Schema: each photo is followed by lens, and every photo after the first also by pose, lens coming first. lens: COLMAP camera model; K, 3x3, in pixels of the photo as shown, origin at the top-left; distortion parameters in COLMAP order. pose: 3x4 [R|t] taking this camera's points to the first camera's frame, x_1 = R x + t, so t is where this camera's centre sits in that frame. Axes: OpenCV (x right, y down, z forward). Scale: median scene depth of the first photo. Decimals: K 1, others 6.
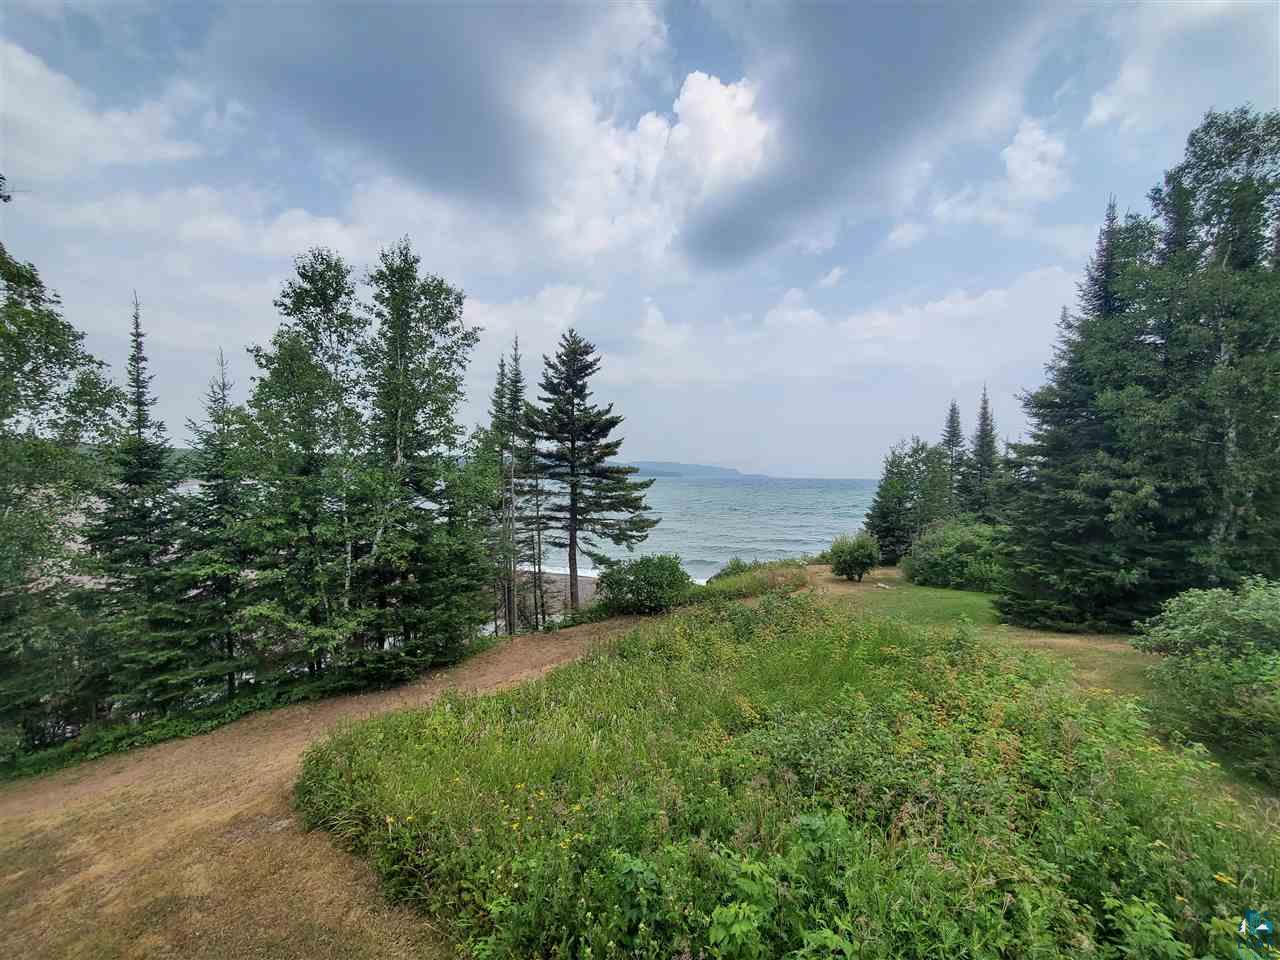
lens RADIAL K [[508.2, 0, 637.3], [0, 508.2, 488.7], [0, 0, 1]] dist [0.014136, -0.008965]
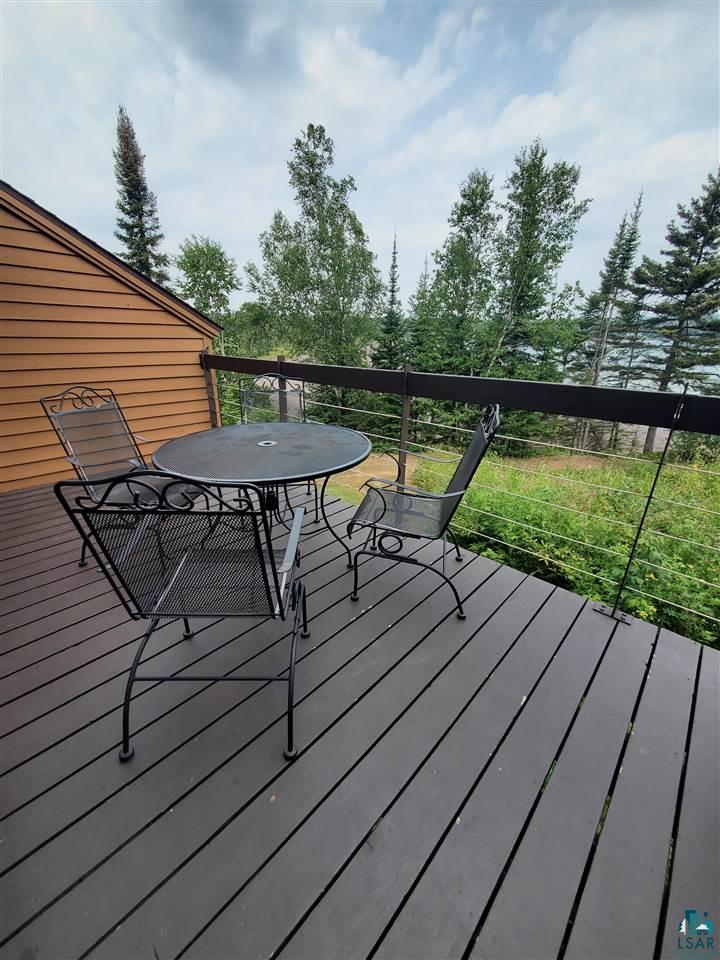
lens RADIAL K [[381.1, 0, 348.5], [0, 381.1, 480.8], [0, 0, 1]] dist [0.014136, -0.008965]
pose [[0.610426, 0.279541, -0.741105, 0.143986], [-0.020886, 0.941008, 0.337740, 0.017730], [0.791798, -0.190687, 0.580254, -0.091602]]
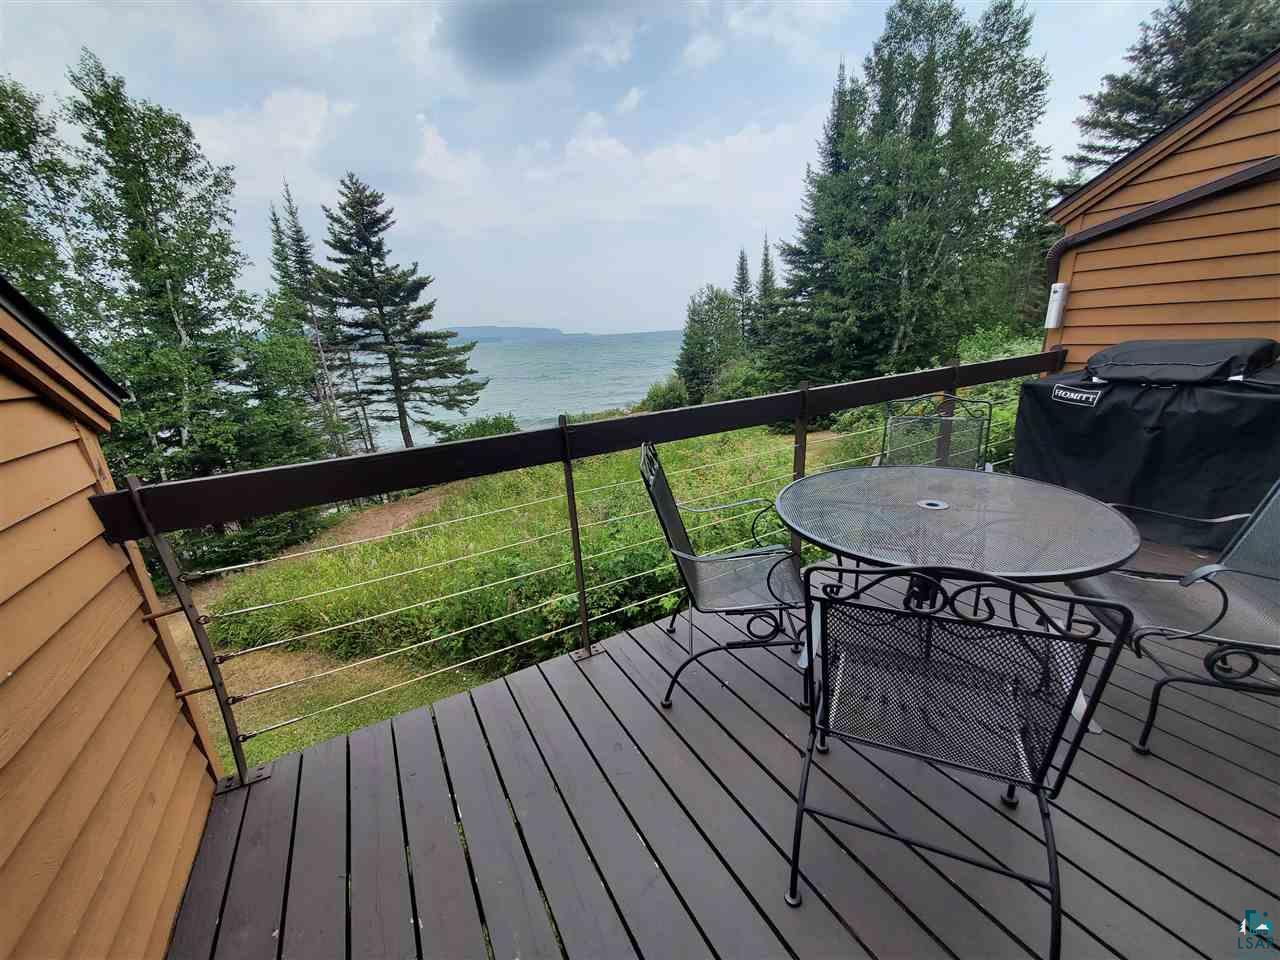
lens RADIAL K [[508.2, 0, 637.3], [0, 508.2, 488.7], [0, 0, 1]] dist [0.014136, -0.008965]
pose [[0.939814, -0.166184, 0.298551, -0.016959], [0.082239, 0.958086, 0.274423, 0.010132], [-0.331642, -0.233354, 0.914089, -0.112020]]
